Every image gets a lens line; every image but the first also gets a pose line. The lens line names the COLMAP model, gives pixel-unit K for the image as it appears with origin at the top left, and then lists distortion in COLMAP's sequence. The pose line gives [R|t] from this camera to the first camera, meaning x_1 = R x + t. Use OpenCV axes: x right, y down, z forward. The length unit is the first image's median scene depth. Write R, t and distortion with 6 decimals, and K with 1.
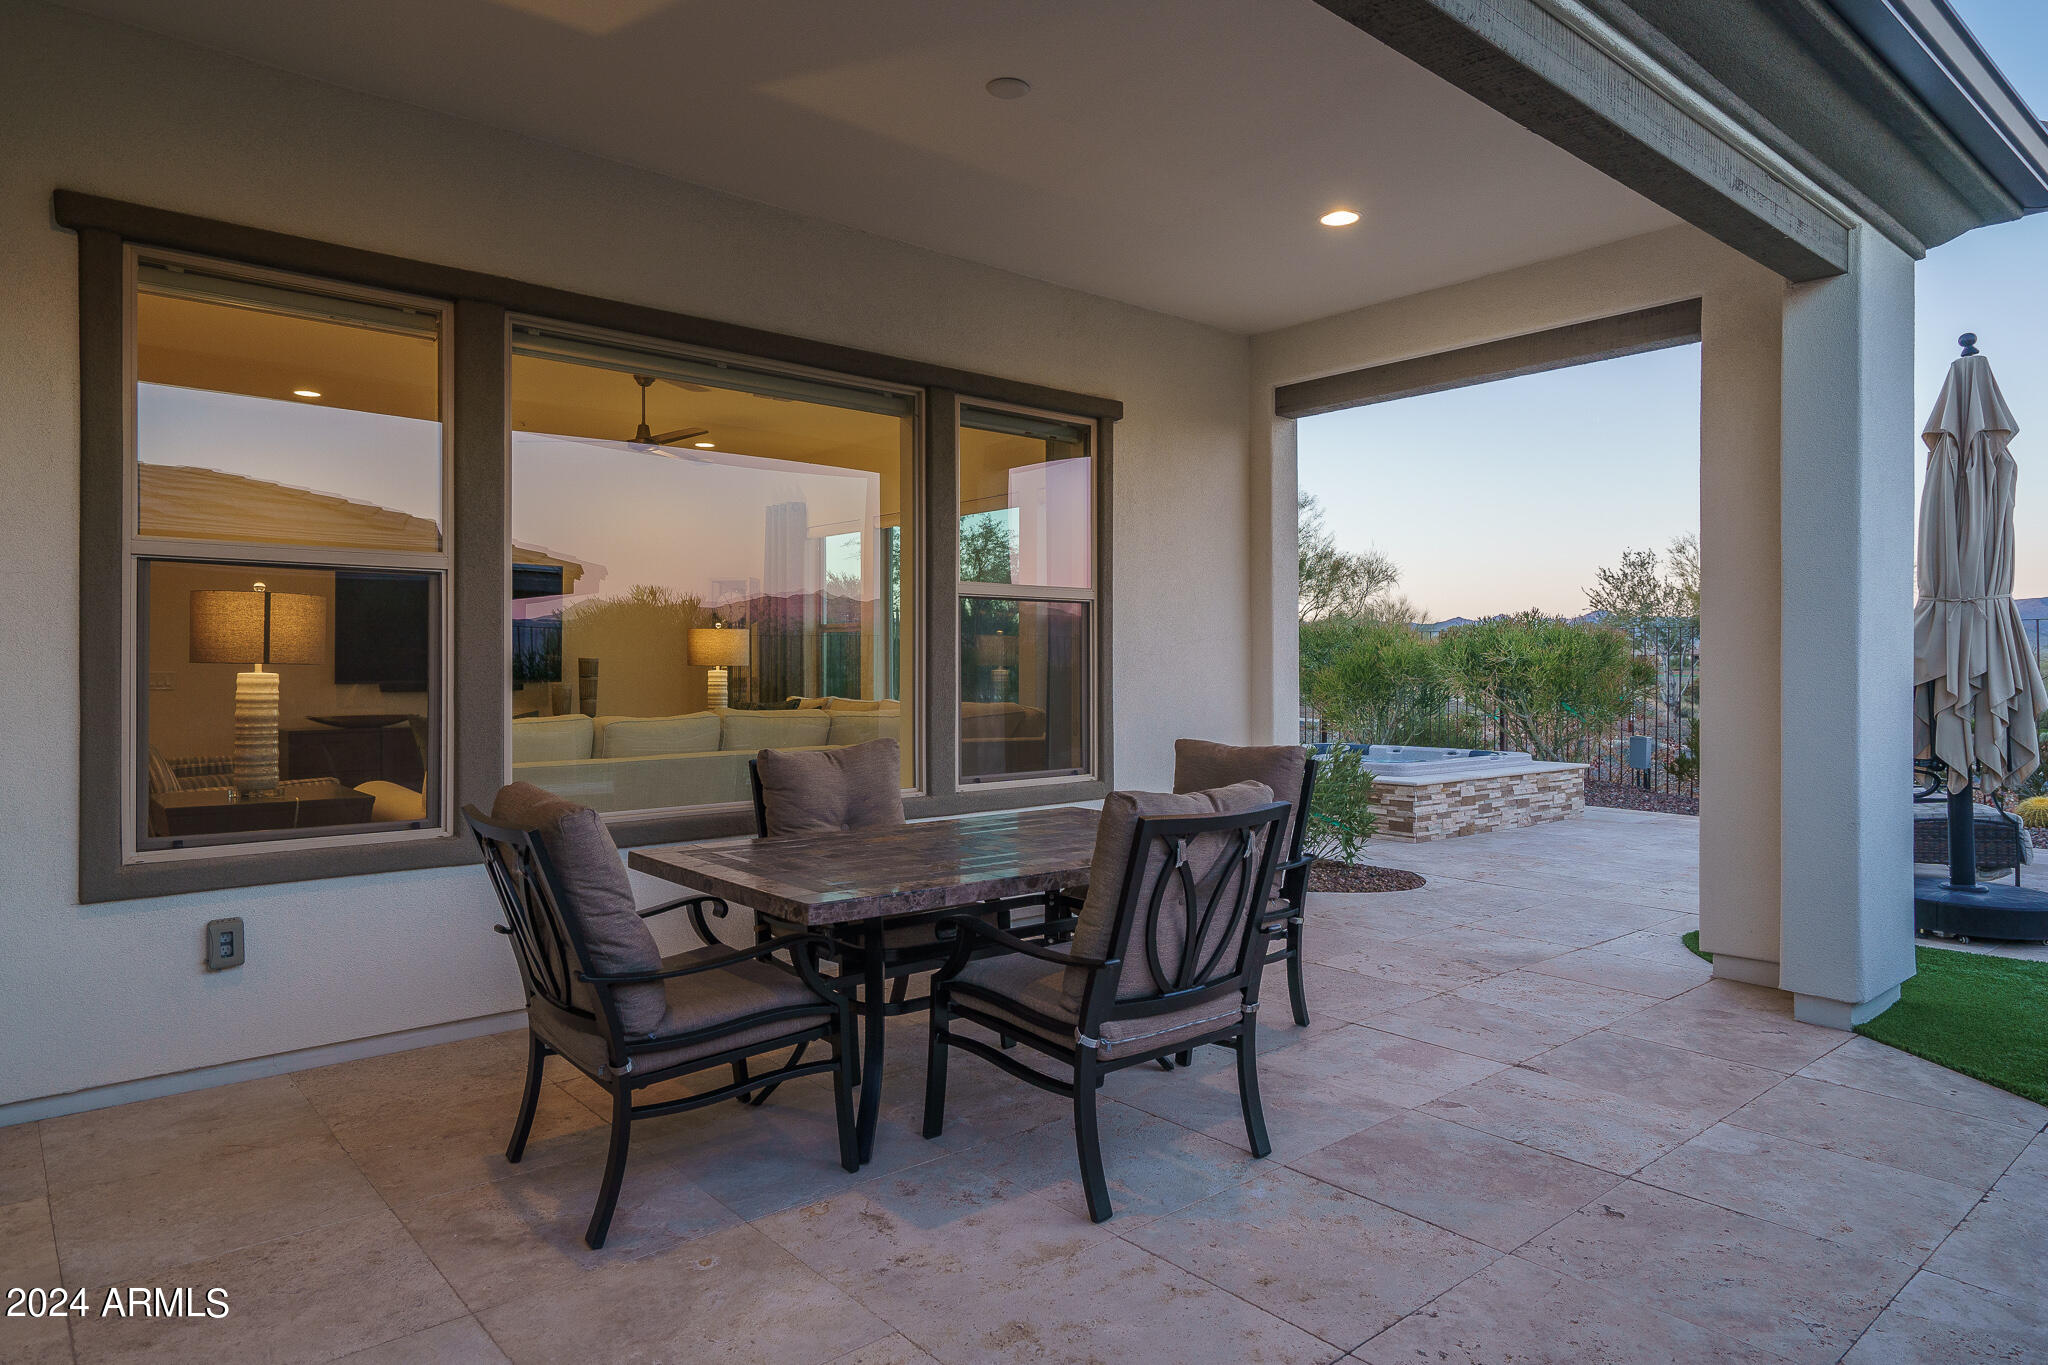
lens RADIAL K [[1218.3, 0, 1011.9], [0, 1218.3, 674.4], [0, 0, 1]] dist [0.008042, 0.000573]
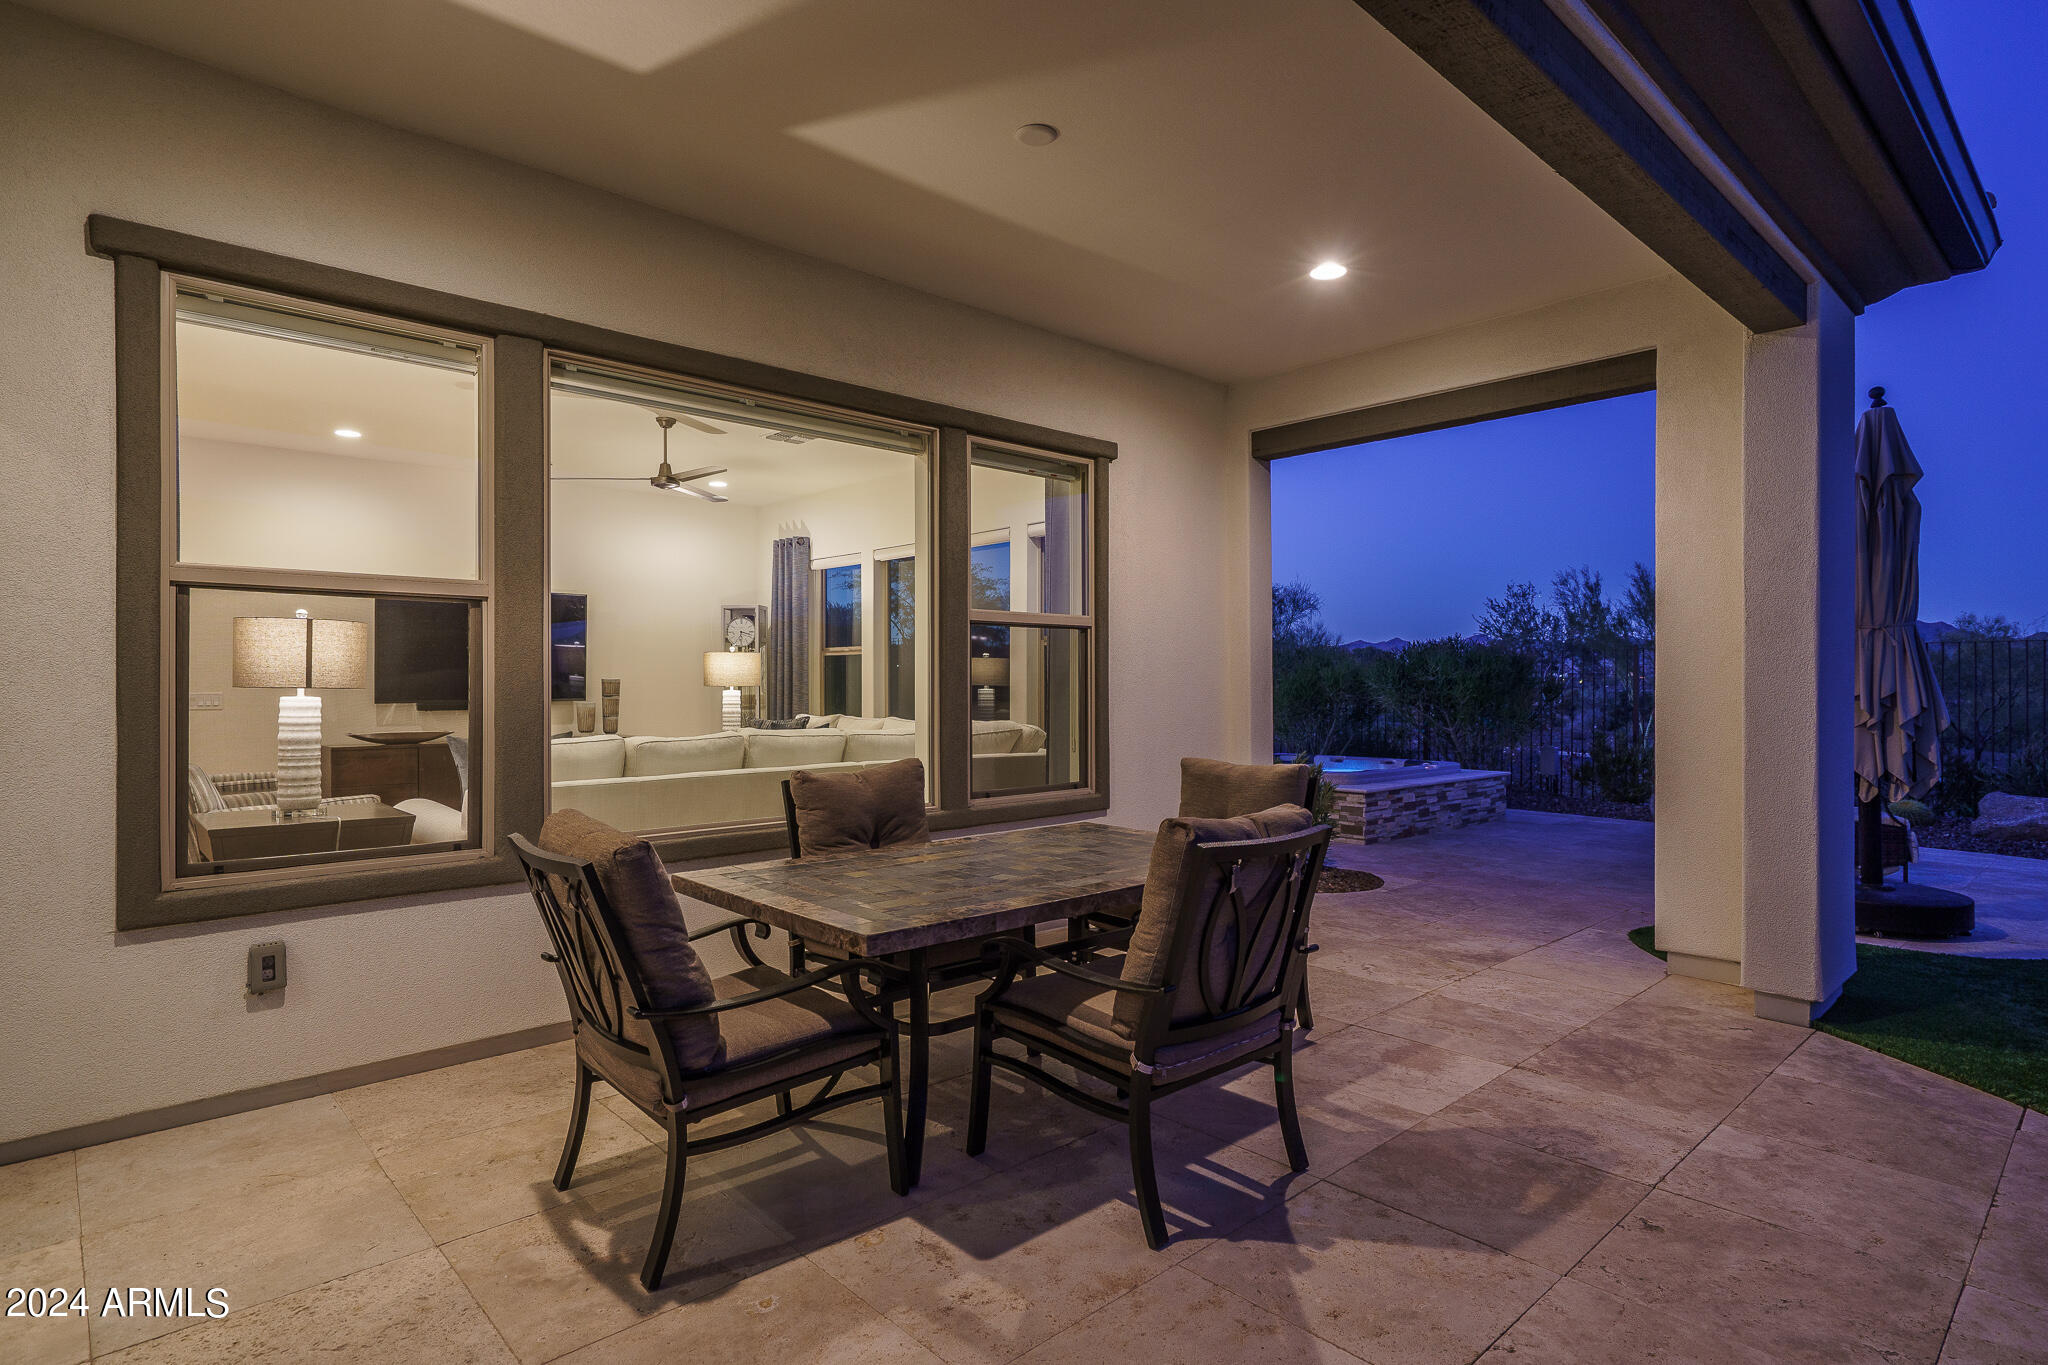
lens RADIAL K [[1062.3, 0, 1012.3], [0, 1062.3, 692.4], [0, 0, 1]] dist [0.002531, 0.000930]
pose [[0.999378, -0.001550, 0.035230, -0.054048], [0.001483, 0.999997, 0.001949, -0.007153], [-0.035233, -0.001896, 0.999377, 0.092552]]
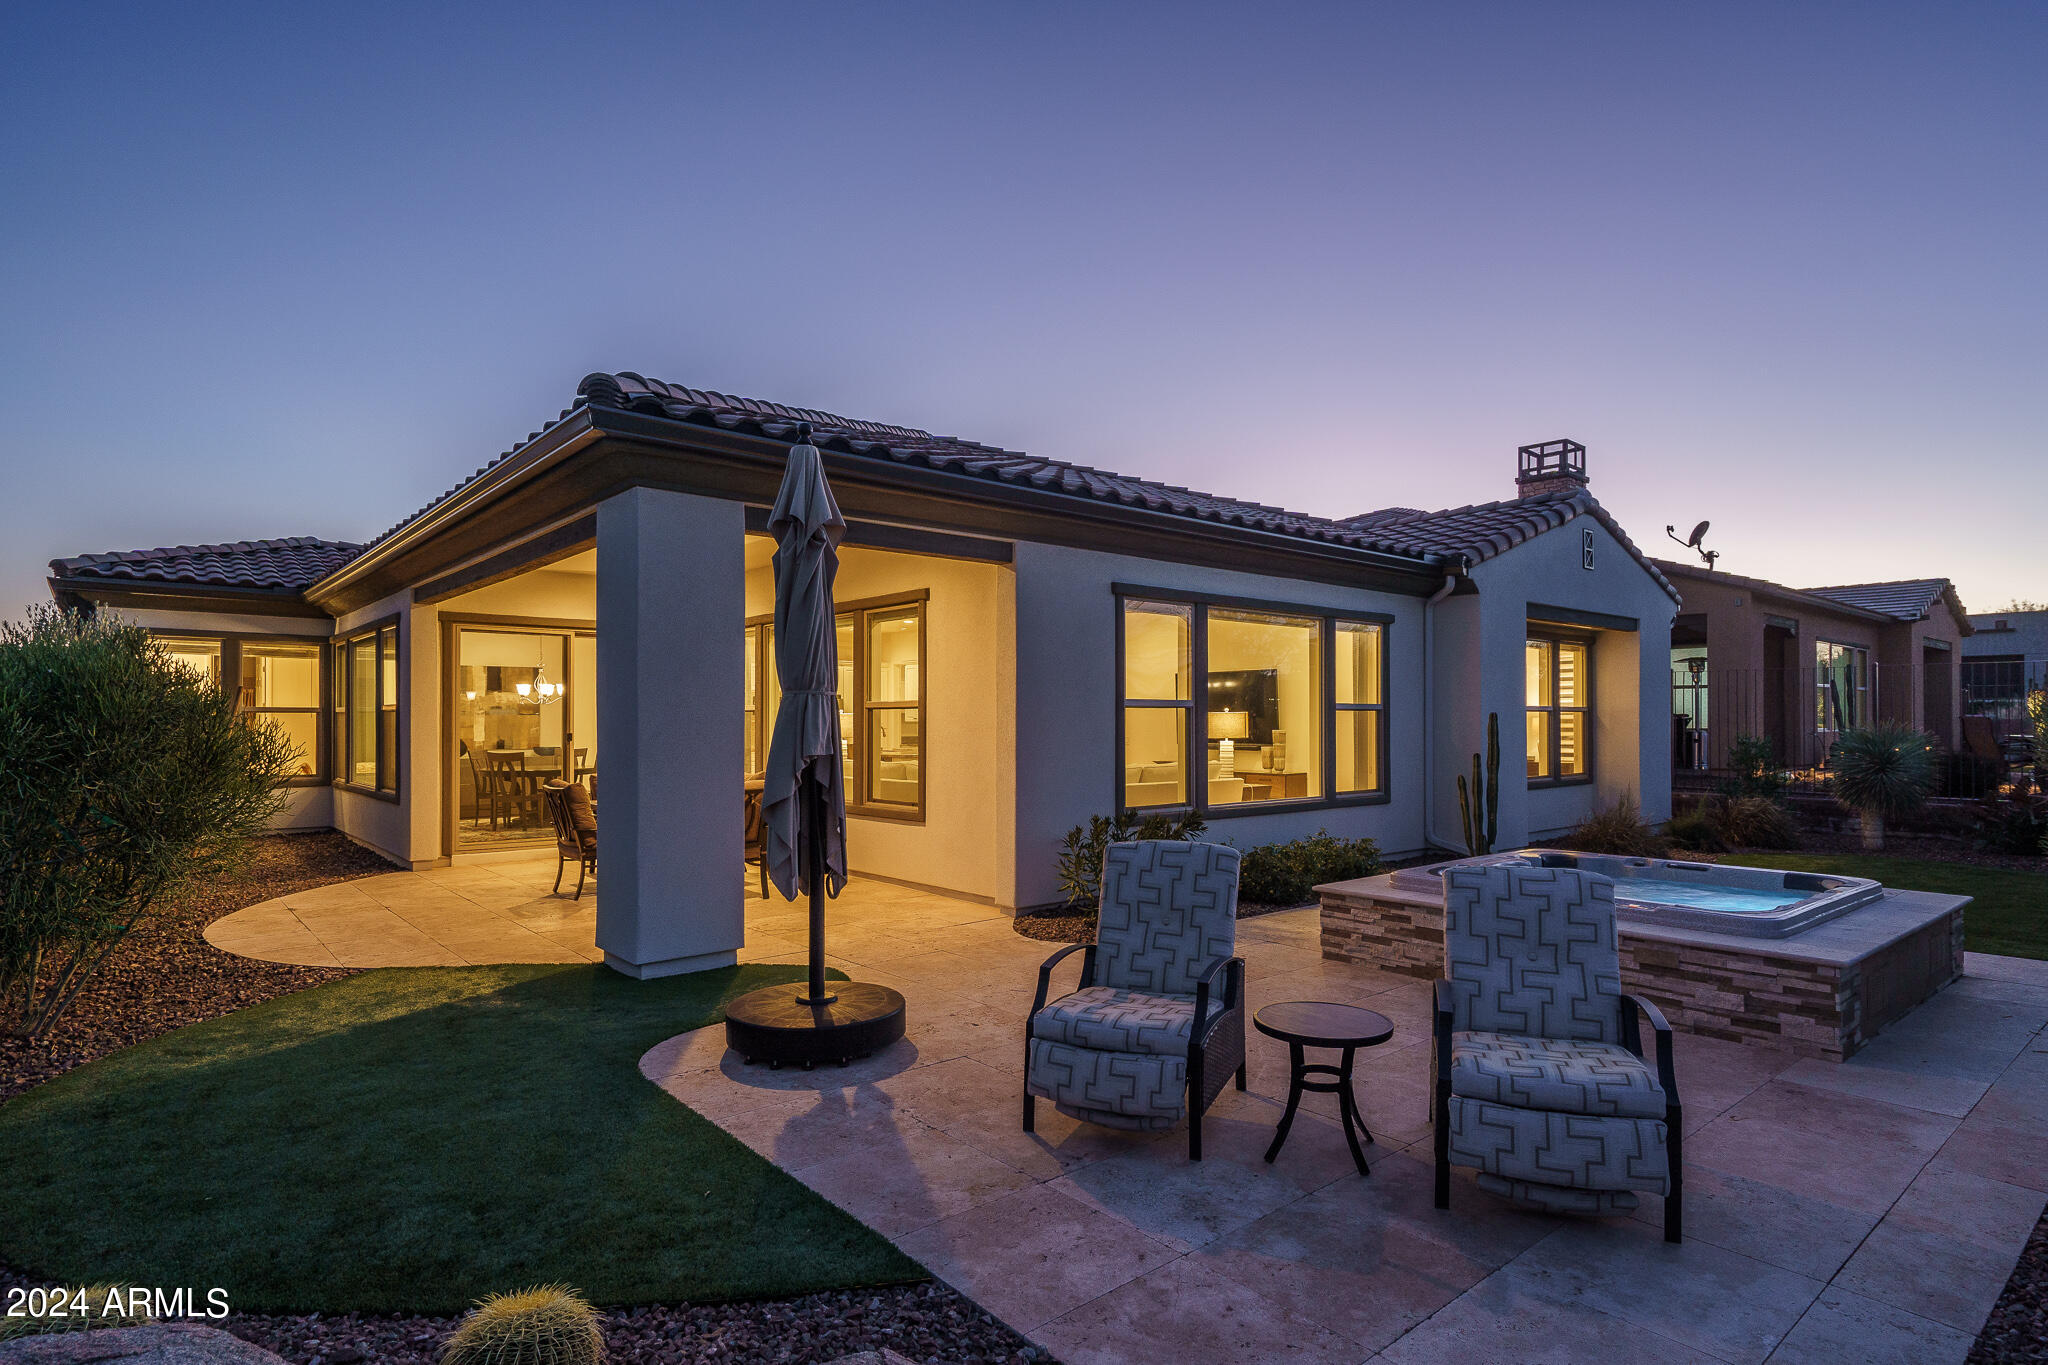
lens RADIAL K [[1062.3, 0, 994.7], [0, 1062.3, 705.2], [0, 0, 1]] dist [0.002531, 0.000930]
pose [[-0.005736, -0.008253, -0.999949, 2.390491], [-0.001126, 0.999965, -0.008247, -0.076519], [0.999983, 0.001079, -0.005745, 1.689226]]
